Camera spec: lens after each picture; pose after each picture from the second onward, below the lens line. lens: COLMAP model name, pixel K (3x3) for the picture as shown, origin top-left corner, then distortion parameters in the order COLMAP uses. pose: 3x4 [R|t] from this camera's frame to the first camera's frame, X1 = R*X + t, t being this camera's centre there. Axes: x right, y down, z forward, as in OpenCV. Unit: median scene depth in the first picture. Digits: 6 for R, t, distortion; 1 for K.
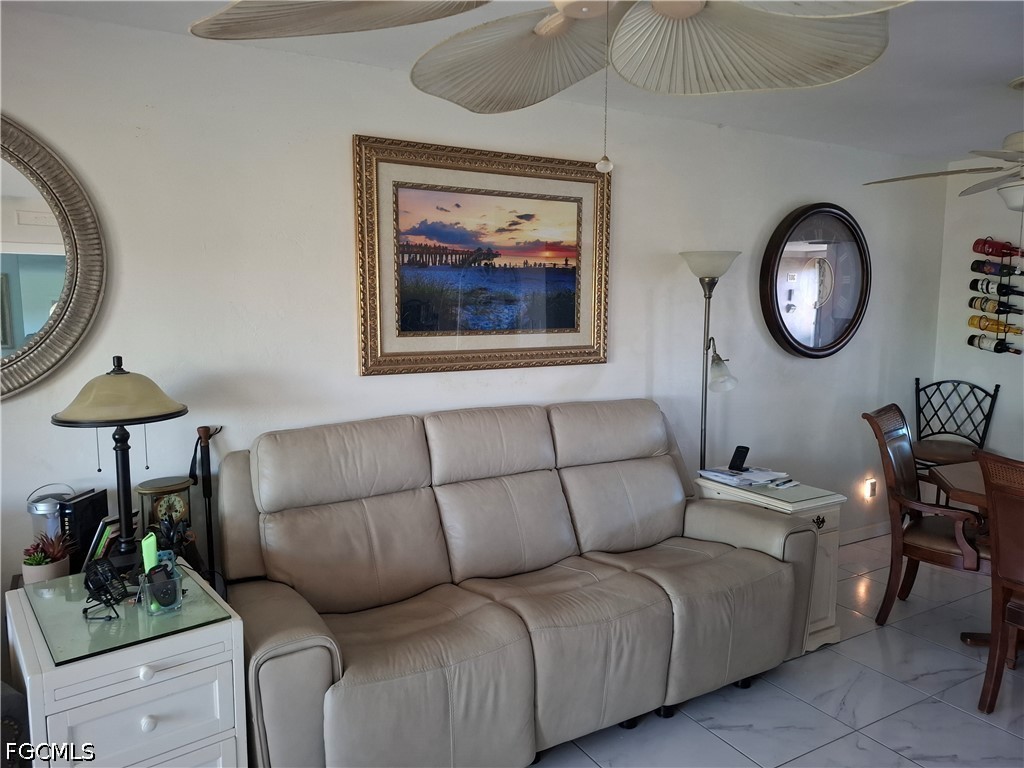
lens RADIAL K [[712.8, 0, 512.0], [0, 712.8, 384.0], [0, 0, 1]] dist [0.055542, -0.049520]
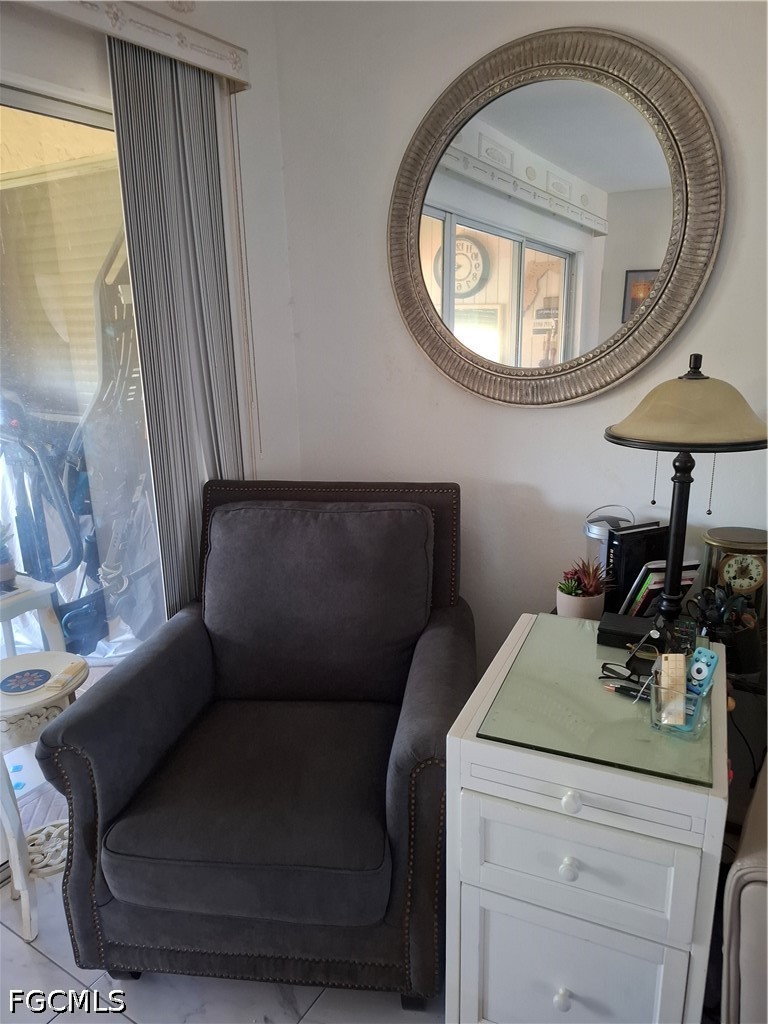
lens RADIAL K [[712.8, 0, 384.0], [0, 712.8, 512.0], [0, 0, 1]] dist [0.055542, -0.049520]
pose [[0.454336, 0.224240, -0.862145, -0.028594], [-0.081037, 0.974191, 0.210678, -0.010756], [0.887137, -0.025853, 0.460782, 0.373060]]
